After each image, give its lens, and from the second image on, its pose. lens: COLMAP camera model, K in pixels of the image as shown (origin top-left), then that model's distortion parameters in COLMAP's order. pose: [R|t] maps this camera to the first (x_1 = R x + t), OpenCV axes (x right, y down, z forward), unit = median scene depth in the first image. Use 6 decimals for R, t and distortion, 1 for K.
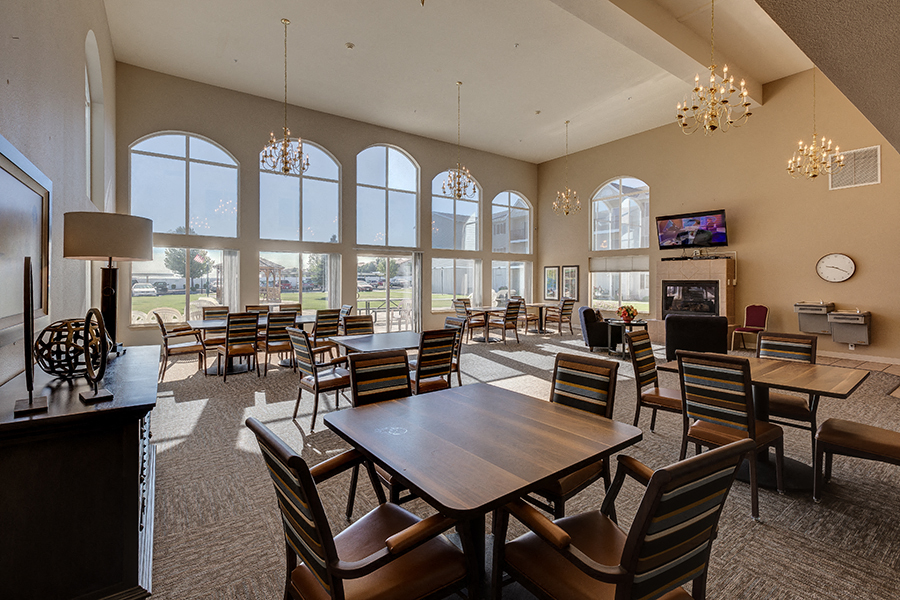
lens RADIAL K [[425.7, 0, 450.0], [0, 425.7, 300.0], [0, 0, 1]] dist [0.001945, 0.000069]
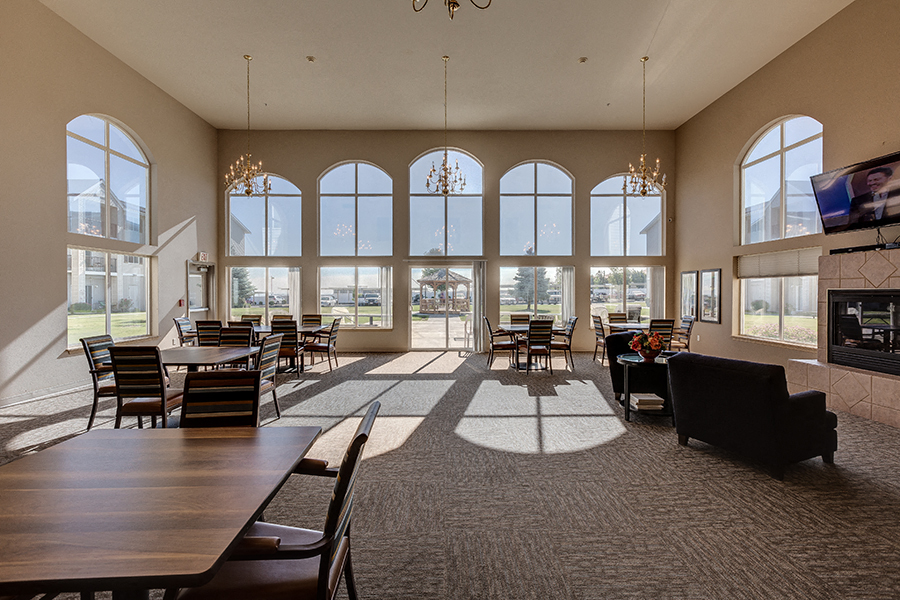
lens RADIAL K [[412.3, 0, 450.0], [0, 412.3, 300.0], [0, 0, 1]] dist [-0.000002, -0.000292]
pose [[0.802366, 0.006853, -0.596793, 0.392441], [-0.025289, 0.999426, -0.022524, -0.009975], [0.596296, 0.033165, 0.802079, 0.278286]]
